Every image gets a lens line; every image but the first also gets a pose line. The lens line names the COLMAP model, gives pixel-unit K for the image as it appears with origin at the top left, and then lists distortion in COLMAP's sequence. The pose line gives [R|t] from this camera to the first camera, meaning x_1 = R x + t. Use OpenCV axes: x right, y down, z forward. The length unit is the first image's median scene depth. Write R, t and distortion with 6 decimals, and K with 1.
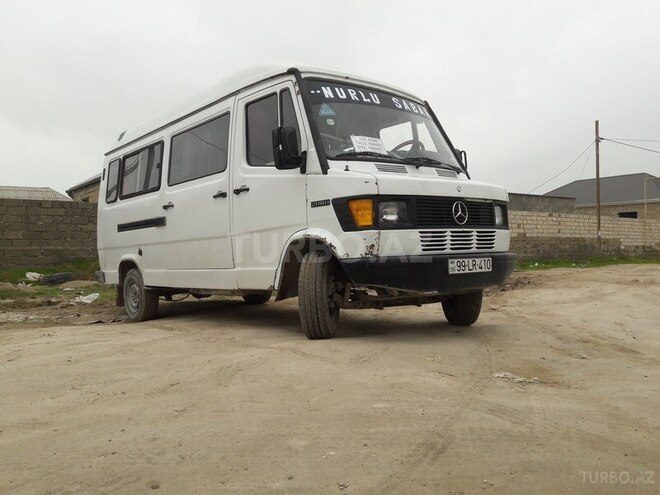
lens RADIAL K [[536.8, 0, 330.0], [0, 536.8, 247.5], [0, 0, 1]] dist [0.081924, -0.107102]
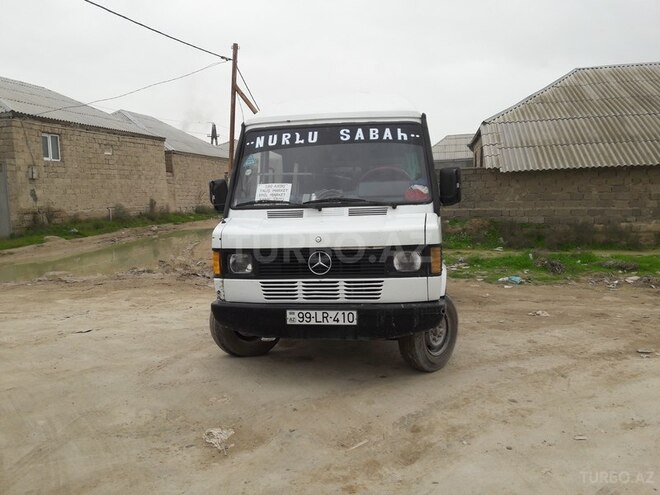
lens RADIAL K [[542.9, 0, 346.7], [0, 542.9, 249.1], [0, 0, 1]] dist [0.087262, -0.000387]
pose [[0.667903, 0.082840, -0.739624, 1.015233], [0.013627, 0.992258, 0.123441, -0.213028], [0.744123, -0.092525, 0.661604, 0.379633]]
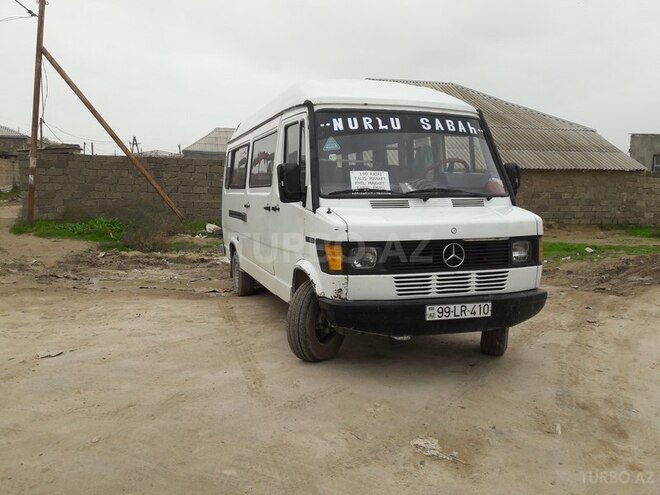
lens RADIAL K [[536.8, 0, 330.0], [0, 536.8, 247.5], [0, 0, 1]] dist [0.081924, -0.107102]
pose [[0.925787, 0.077814, -0.369950, 0.392864], [-0.030516, 0.990776, 0.132030, -0.198886], [0.376811, -0.110943, 0.919622, 0.034048]]
